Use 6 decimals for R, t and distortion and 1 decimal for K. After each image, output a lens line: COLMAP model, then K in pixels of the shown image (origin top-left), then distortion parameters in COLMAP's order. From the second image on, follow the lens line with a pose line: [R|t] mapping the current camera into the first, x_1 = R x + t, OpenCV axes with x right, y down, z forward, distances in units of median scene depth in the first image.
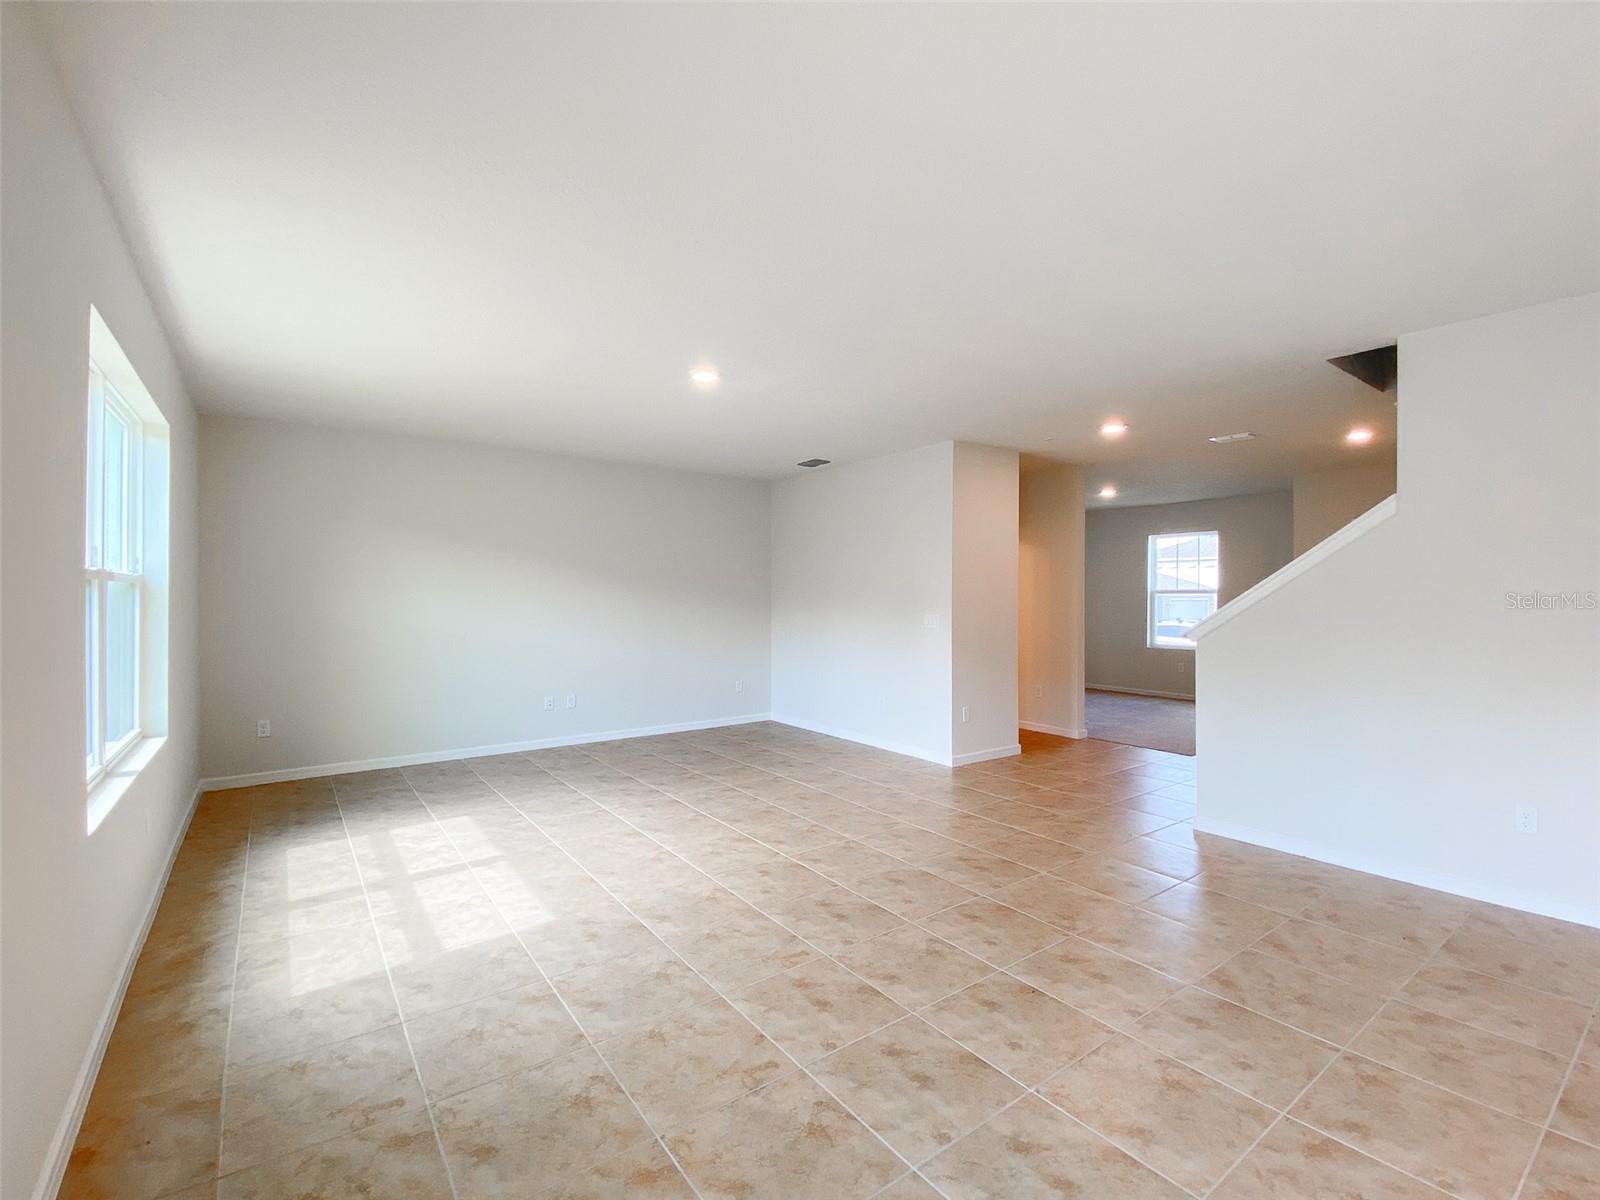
lens RADIAL K [[722.8, 0, 807.7], [0, 722.8, 593.9], [0, 0, 1]] dist [-0.009104, -0.003773]
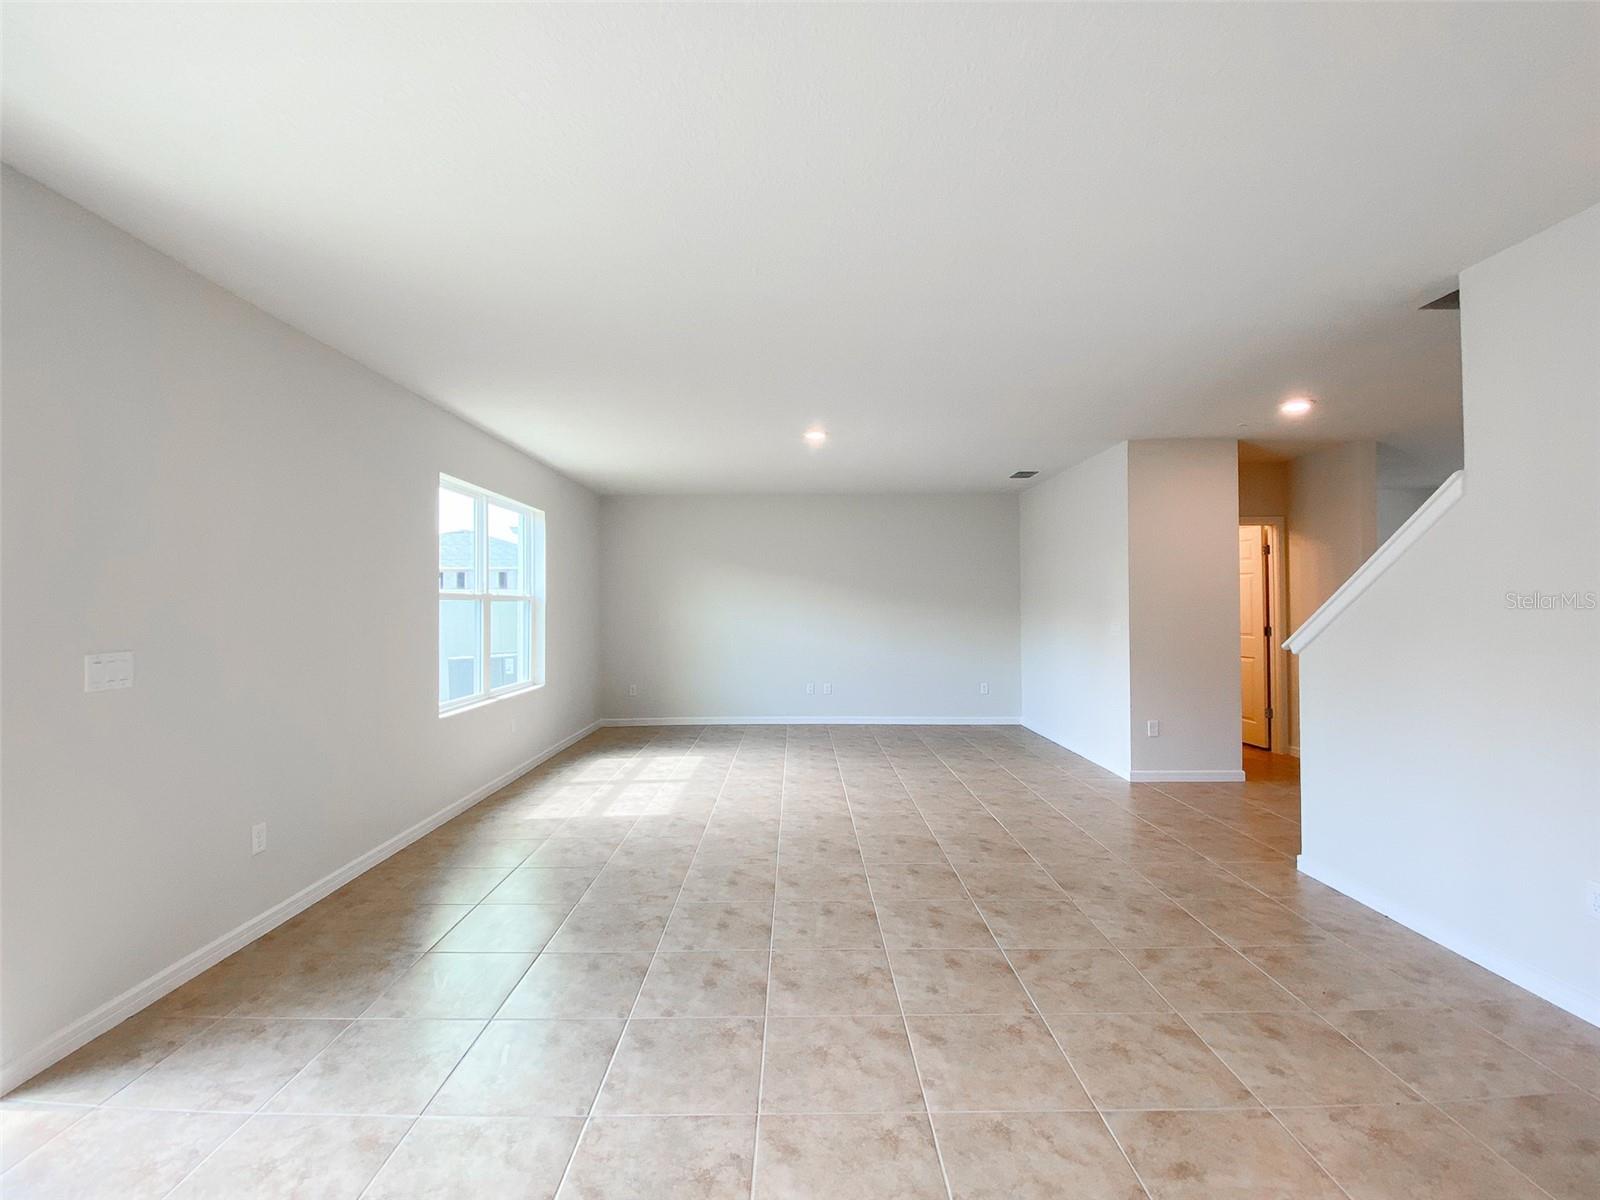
lens RADIAL K [[722.8, 0, 803.5], [0, 722.8, 594.6], [0, 0, 1]] dist [-0.009104, -0.003773]
pose [[0.805175, -0.014092, -0.592870, 0.785402], [0.004266, 0.999829, -0.017971, 0.010098], [0.593022, 0.011941, 0.805098, -0.075325]]
